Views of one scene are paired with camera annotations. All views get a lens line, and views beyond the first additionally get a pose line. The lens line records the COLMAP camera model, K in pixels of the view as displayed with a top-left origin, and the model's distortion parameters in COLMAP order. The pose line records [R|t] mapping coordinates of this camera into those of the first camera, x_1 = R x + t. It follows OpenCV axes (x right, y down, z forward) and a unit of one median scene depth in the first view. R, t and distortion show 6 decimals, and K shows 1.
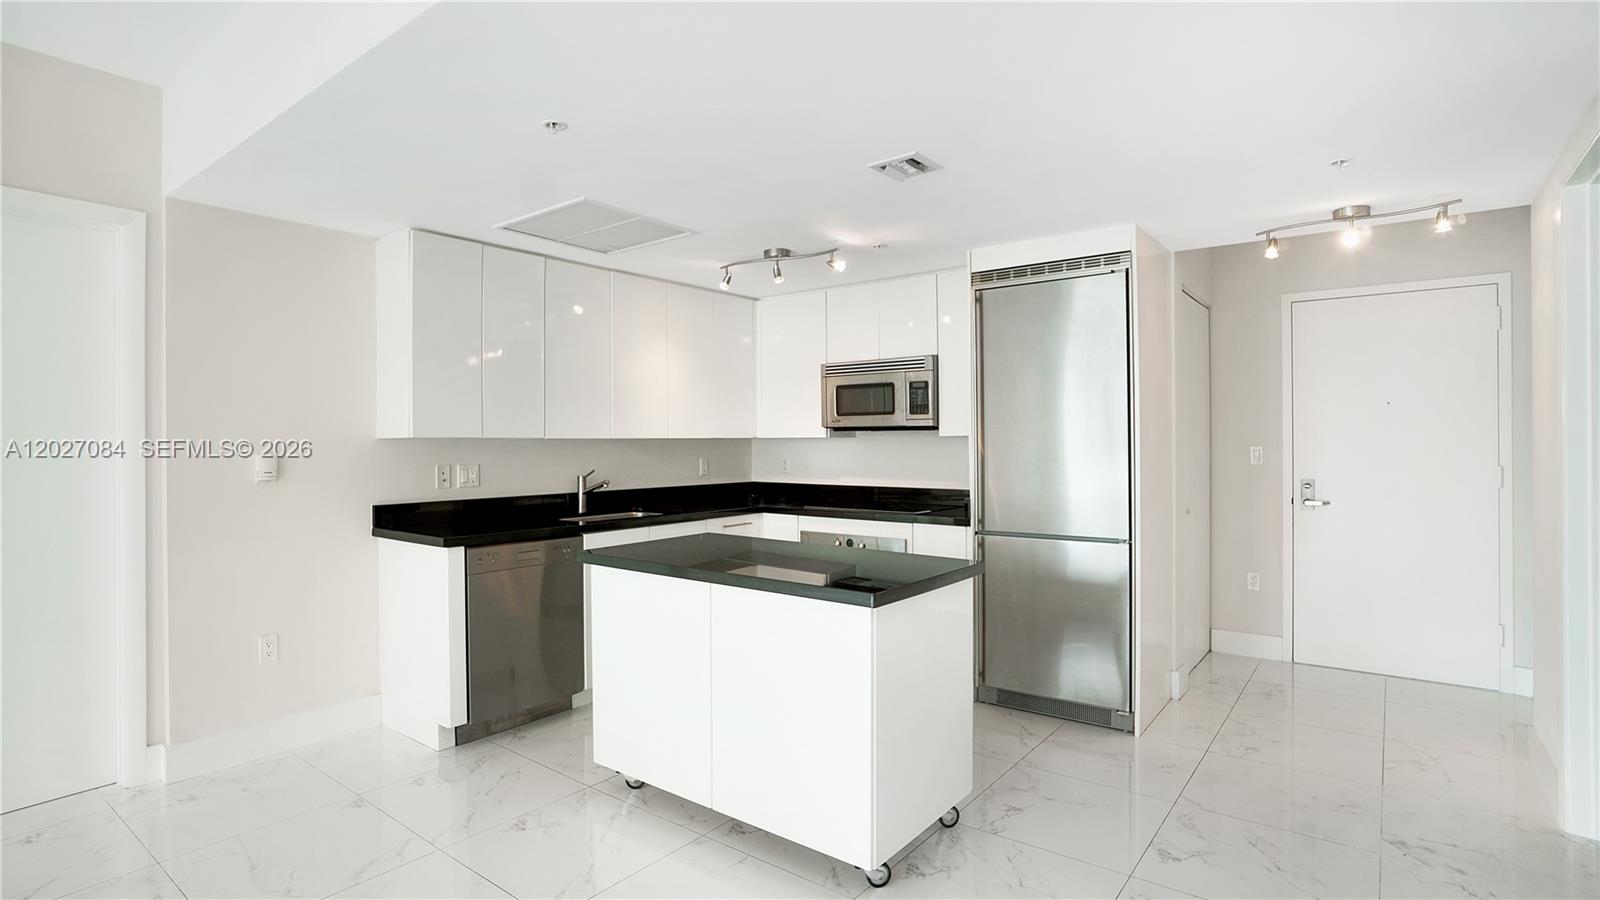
lens RADIAL K [[789.0, 0, 797.8], [0, 789.0, 444.6], [0, 0, 1]] dist [-0.013923, 0.006419]
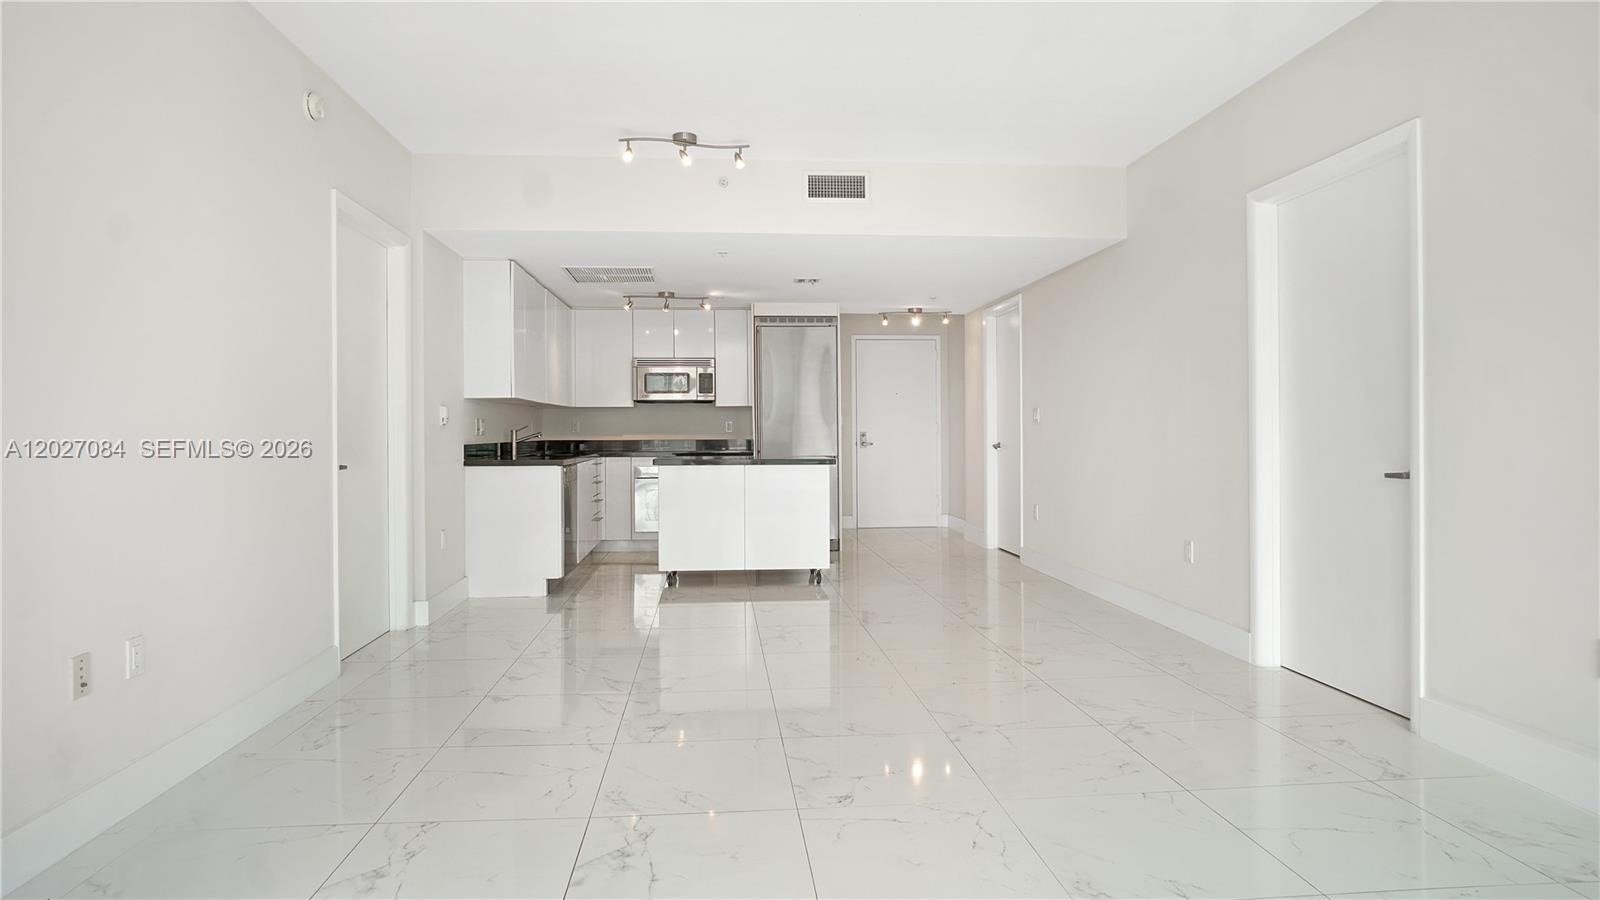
lens RADIAL K [[881.3, 0, 795.1], [0, 881.3, 442.6], [0, 0, 1]] dist [0.001404, -0.000016]
pose [[0.736485, -0.011615, 0.676354, -1.168550], [0.005959, 0.999925, 0.010682, 0.056833], [-0.676427, -0.003837, 0.736499, -0.601547]]
